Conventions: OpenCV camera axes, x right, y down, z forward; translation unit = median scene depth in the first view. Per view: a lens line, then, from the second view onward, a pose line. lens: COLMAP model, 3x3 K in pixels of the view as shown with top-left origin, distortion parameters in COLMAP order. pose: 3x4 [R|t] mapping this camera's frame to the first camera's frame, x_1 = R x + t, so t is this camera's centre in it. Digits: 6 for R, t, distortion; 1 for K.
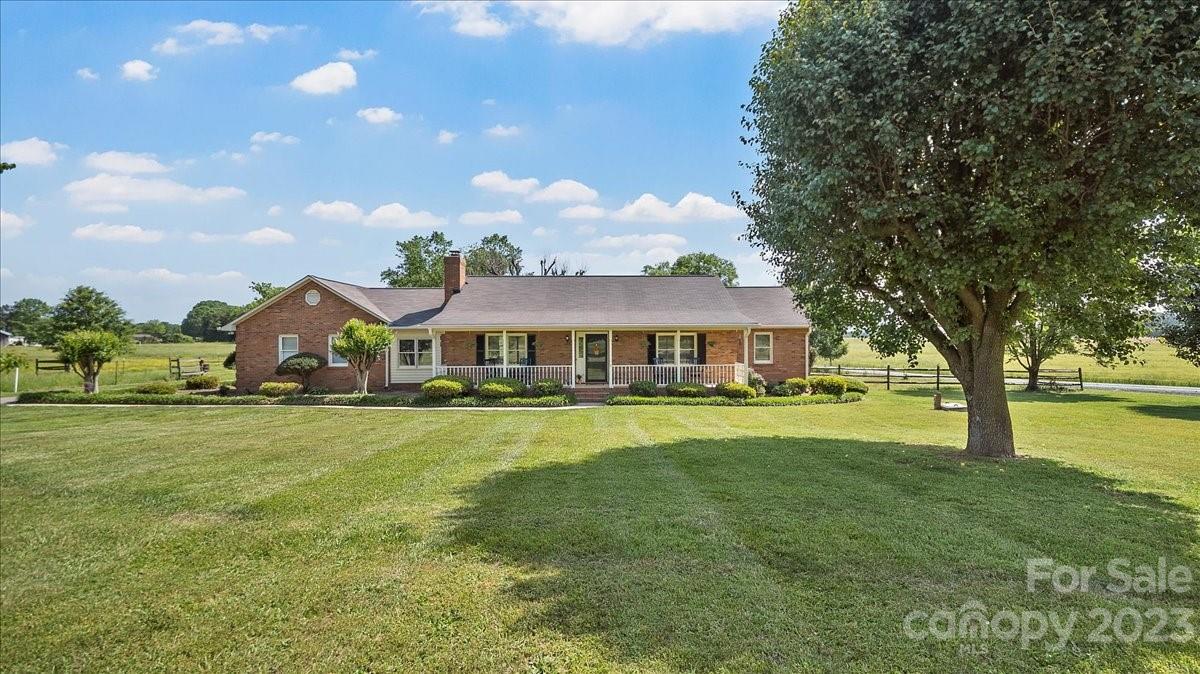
lens RADIAL K [[549.4, 0, 600.0], [0, 549.4, 337.0], [0, 0, 1]] dist [-0.000554, -0.000112]
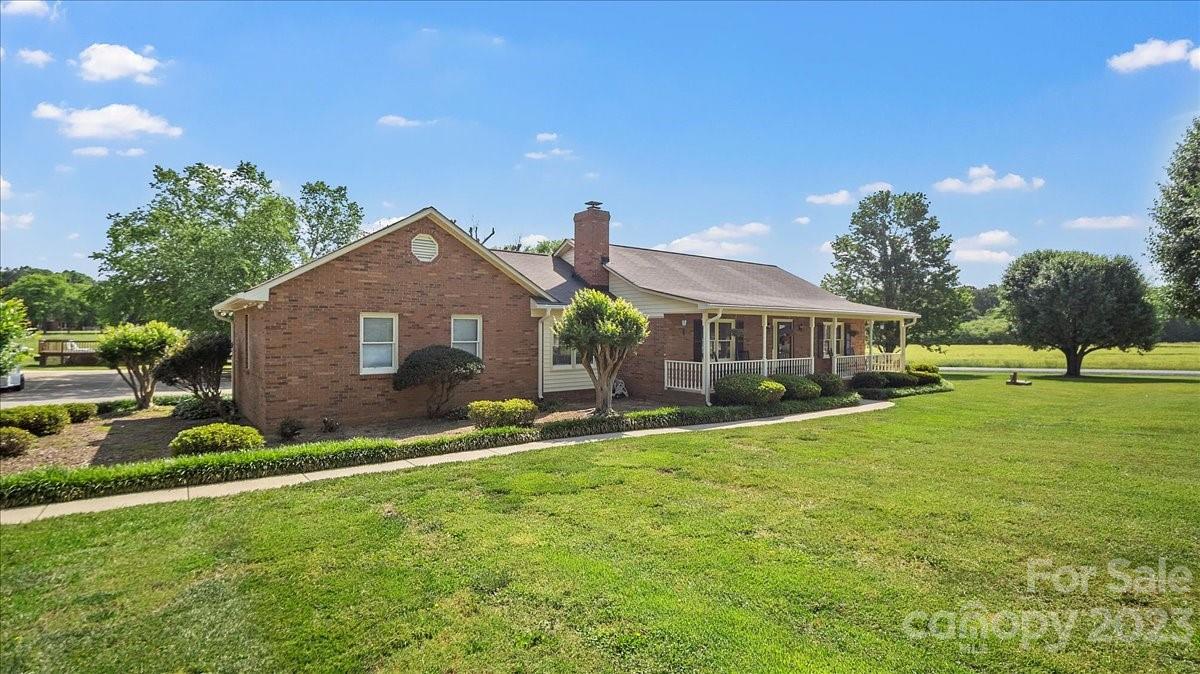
lens RADIAL K [[549.4, 0, 600.0], [0, 549.4, 337.0], [0, 0, 1]] dist [-0.000554, -0.000112]
pose [[0.827670, 0.000037, 0.561215, -0.690312], [0.012531, 0.999749, -0.018547, 0.030766], [-0.561075, 0.022384, 0.827462, 0.449815]]
